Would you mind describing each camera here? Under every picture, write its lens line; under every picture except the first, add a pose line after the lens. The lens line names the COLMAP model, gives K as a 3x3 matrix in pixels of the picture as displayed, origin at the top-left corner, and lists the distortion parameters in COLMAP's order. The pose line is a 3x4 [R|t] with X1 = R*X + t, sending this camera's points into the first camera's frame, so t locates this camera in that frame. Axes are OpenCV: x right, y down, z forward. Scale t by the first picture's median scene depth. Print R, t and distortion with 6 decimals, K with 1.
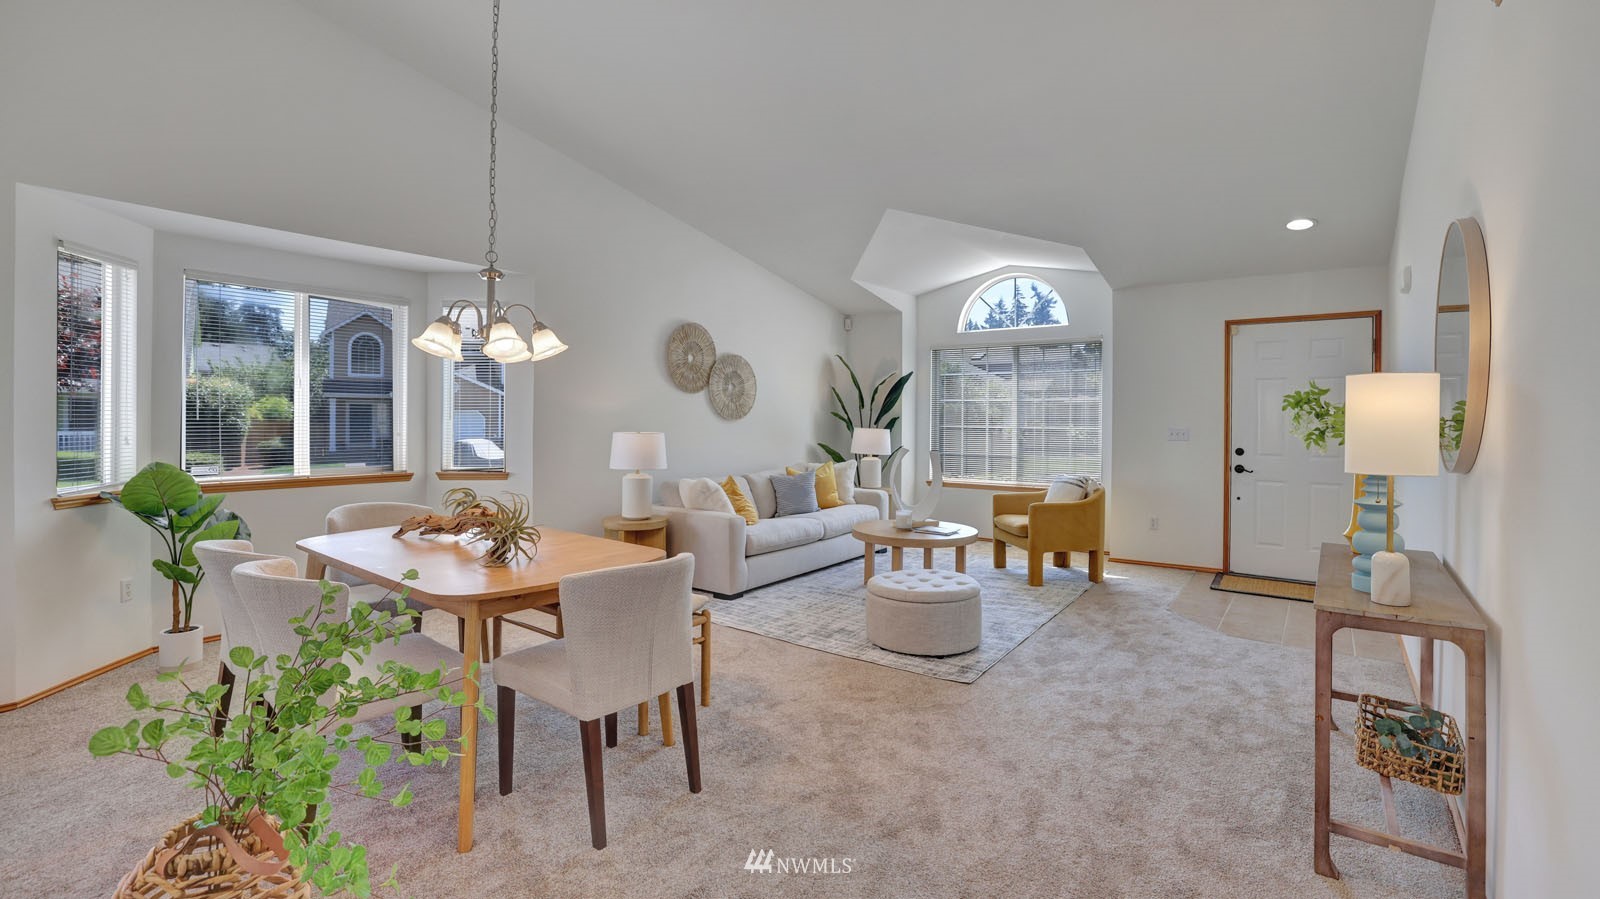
lens RADIAL K [[696.2, 0, 810.3], [0, 696.2, 418.9], [0, 0, 1]] dist [-0.025021, 0.004010]
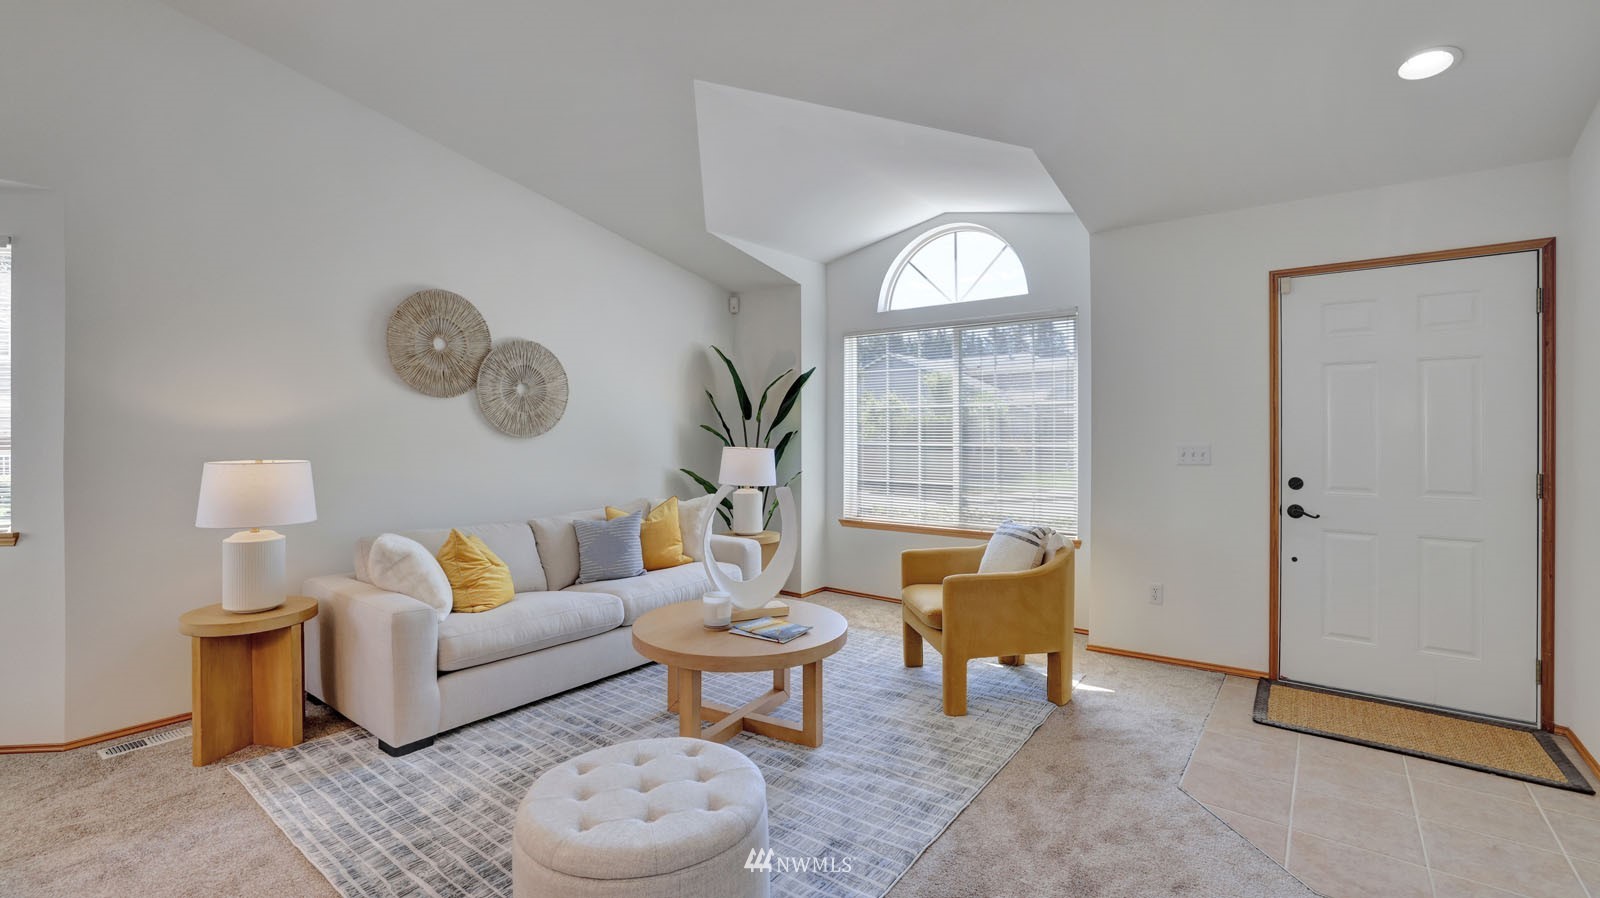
lens RADIAL K [[696.2, 0, 801.6], [0, 696.2, 433.3], [0, 0, 1]] dist [-0.025021, 0.004010]
pose [[0.999812, -0.007397, -0.017916, 0.180424], [0.007399, 0.999973, 0.000032, -0.000528], [0.017915, -0.000164, 0.999840, 0.354261]]
